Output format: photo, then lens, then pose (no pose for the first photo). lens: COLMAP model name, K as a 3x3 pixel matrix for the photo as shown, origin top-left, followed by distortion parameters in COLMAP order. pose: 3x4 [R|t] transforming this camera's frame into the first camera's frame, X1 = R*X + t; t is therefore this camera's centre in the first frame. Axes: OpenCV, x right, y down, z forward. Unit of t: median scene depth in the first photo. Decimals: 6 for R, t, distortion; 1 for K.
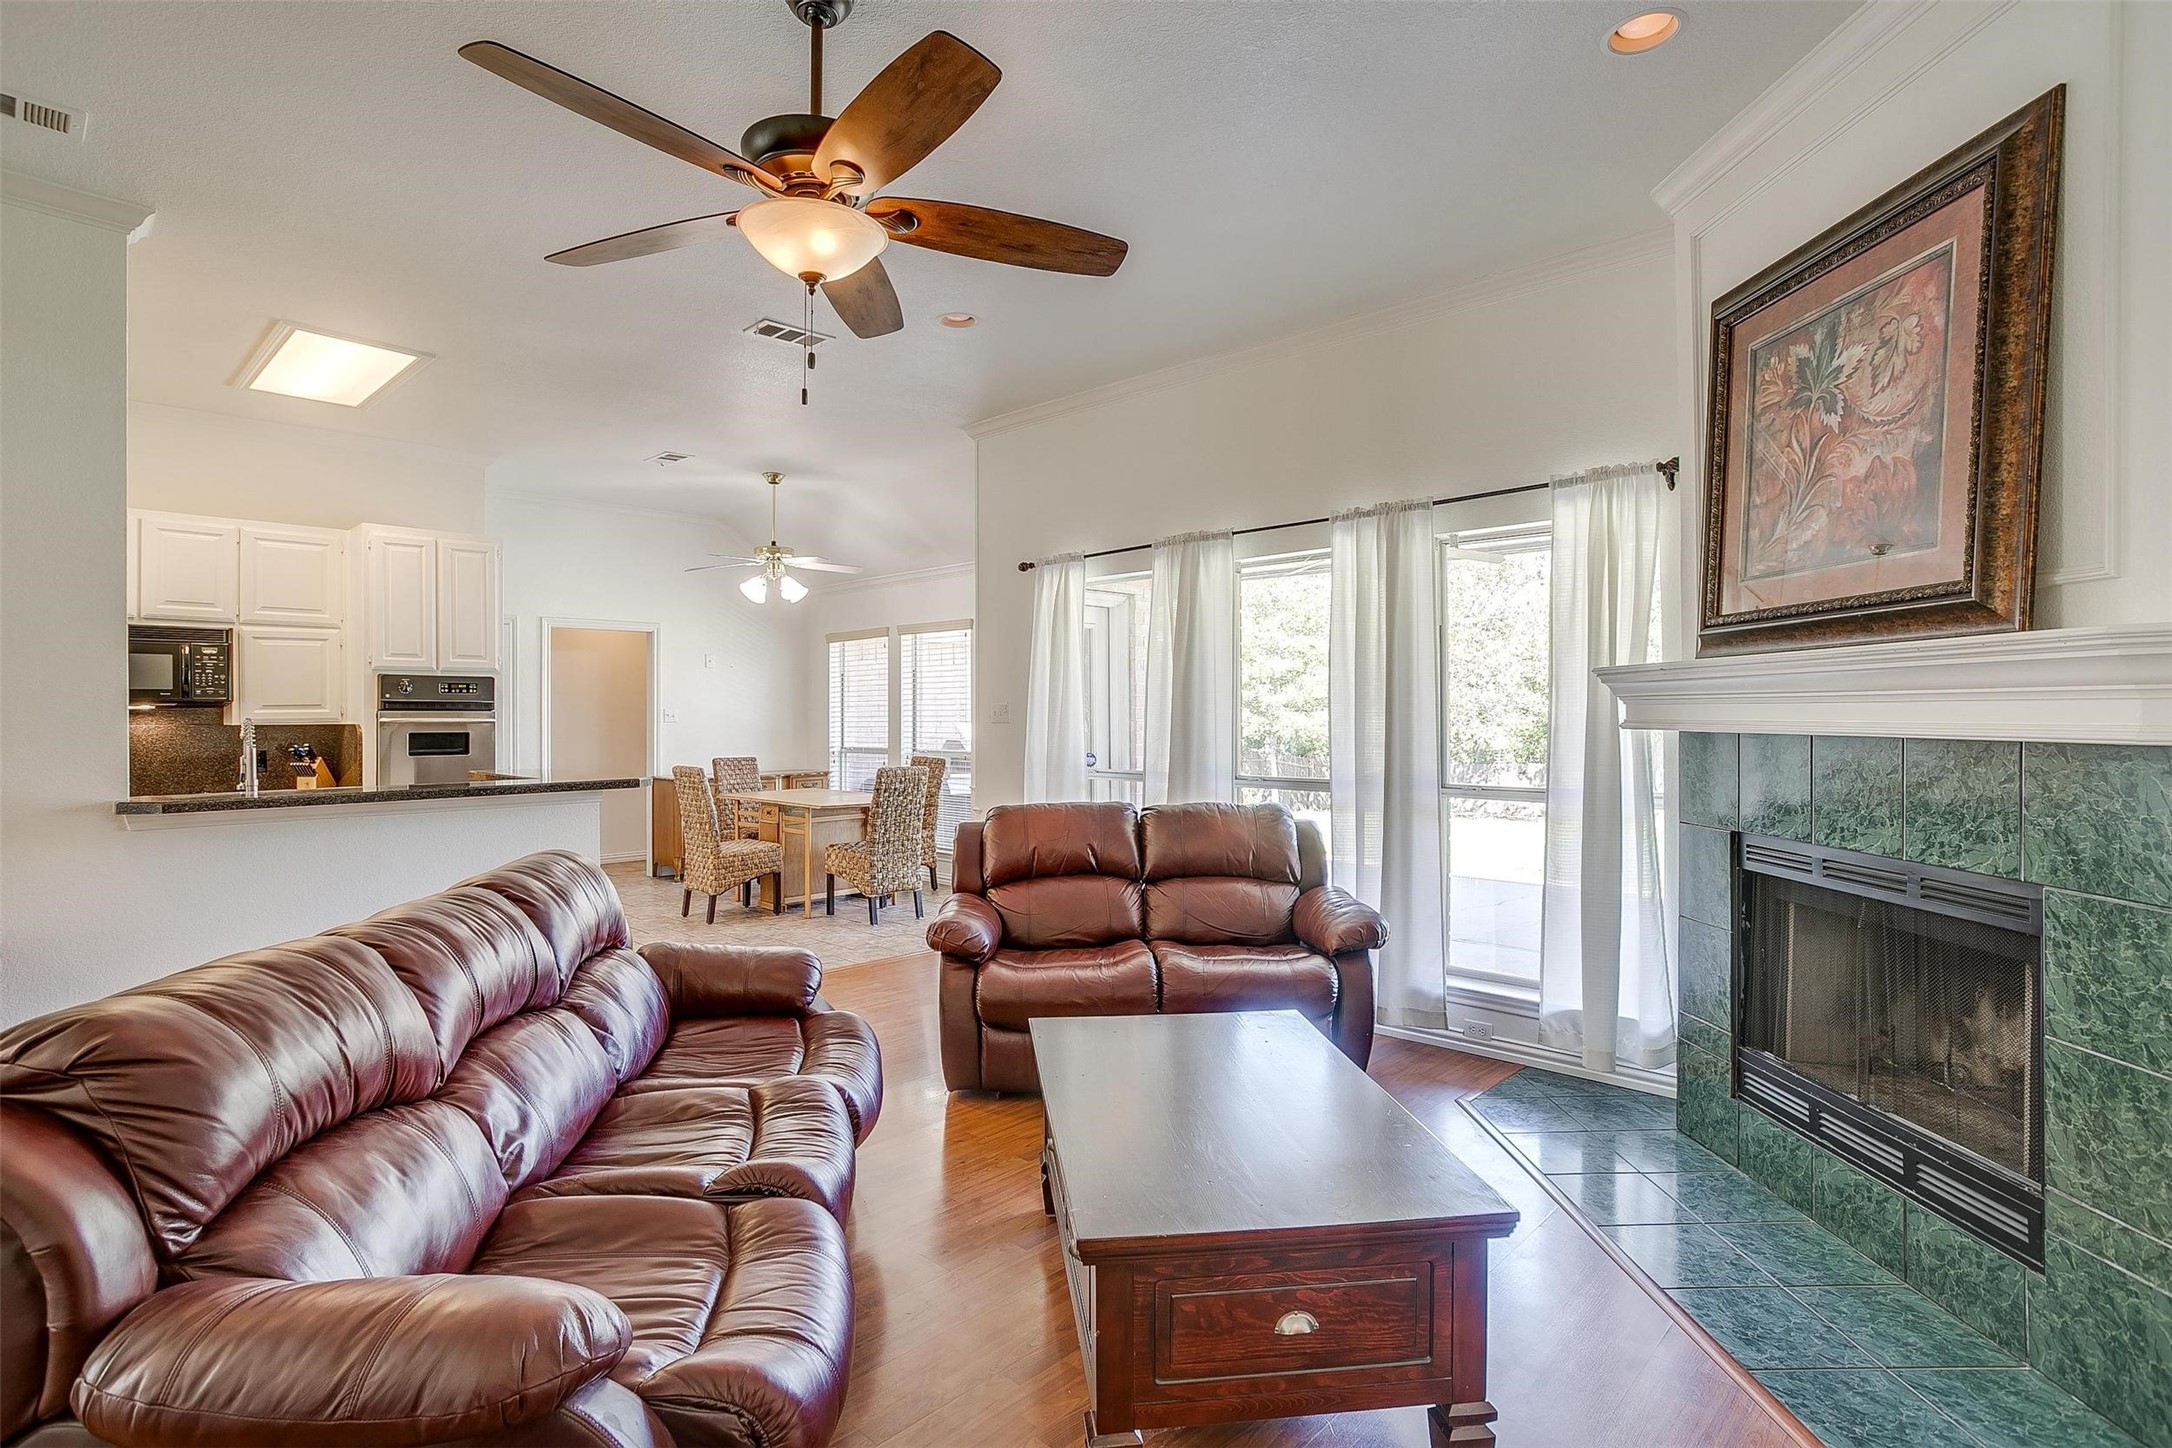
lens RADIAL K [[1054.8, 0, 1080.2], [0, 1054.8, 706.2], [0, 0, 1]] dist [-0.058945, 0.033102]
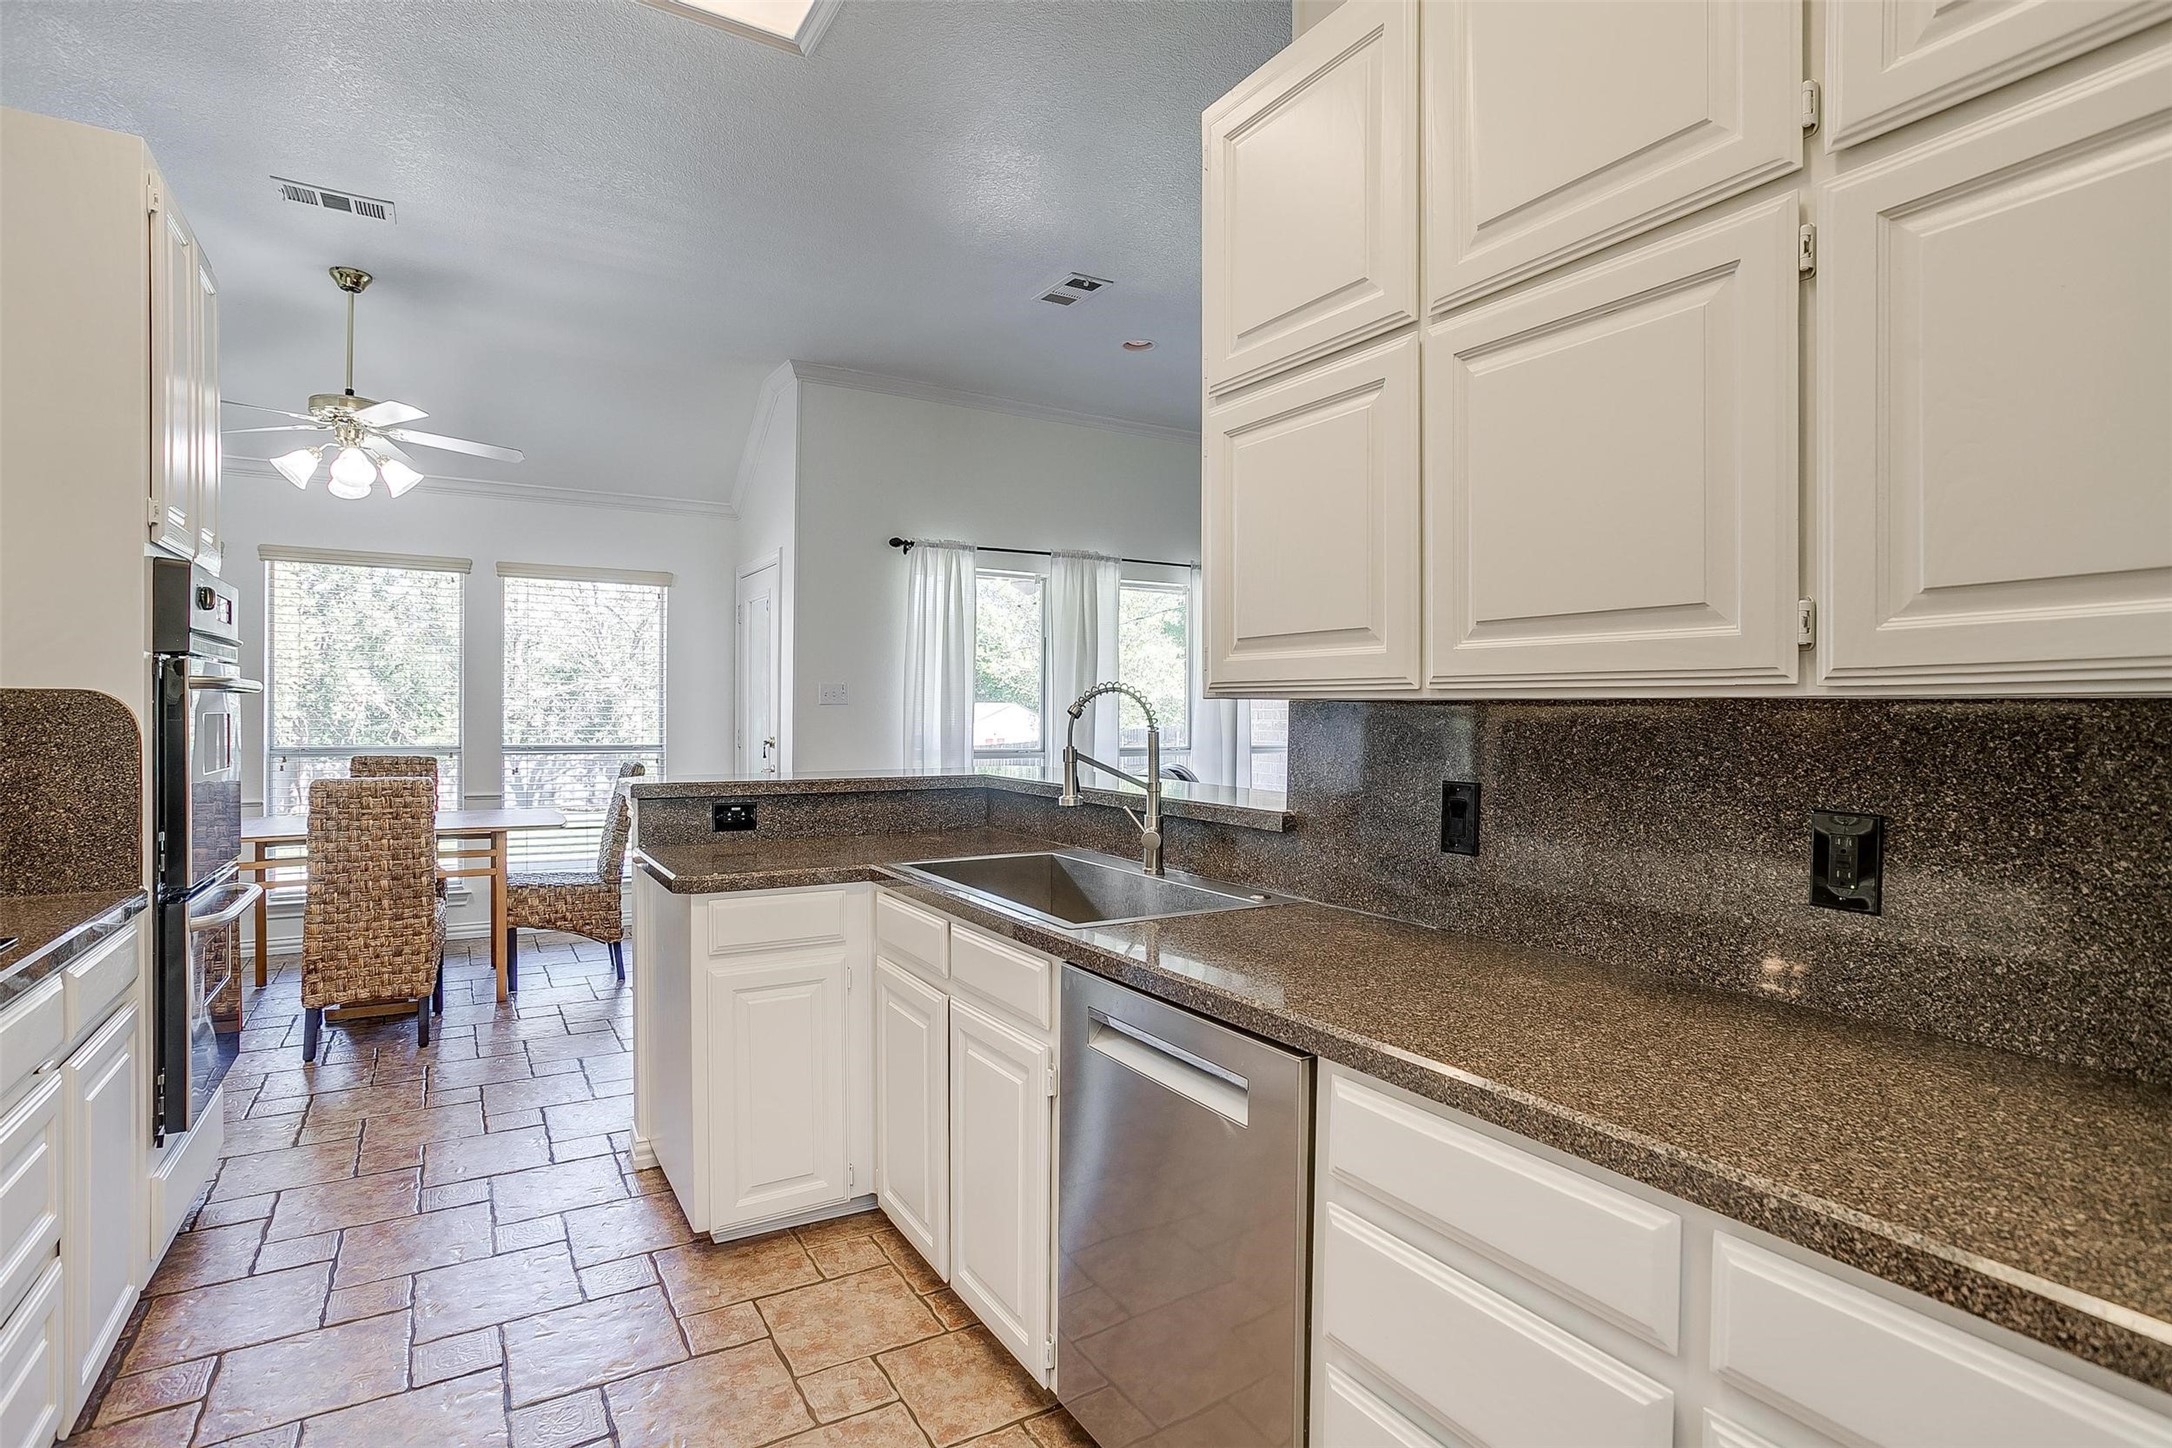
lens RADIAL K [[1088.0, 0, 1075.6], [0, 1088.0, 698.4], [0, 0, 1]] dist [-0.053572, 0.038920]
pose [[0.272968, 0.015523, 0.961898, -1.867226], [-0.014449, 0.999823, -0.012035, 0.039177], [-0.961915, -0.010613, 0.273144, 1.099399]]
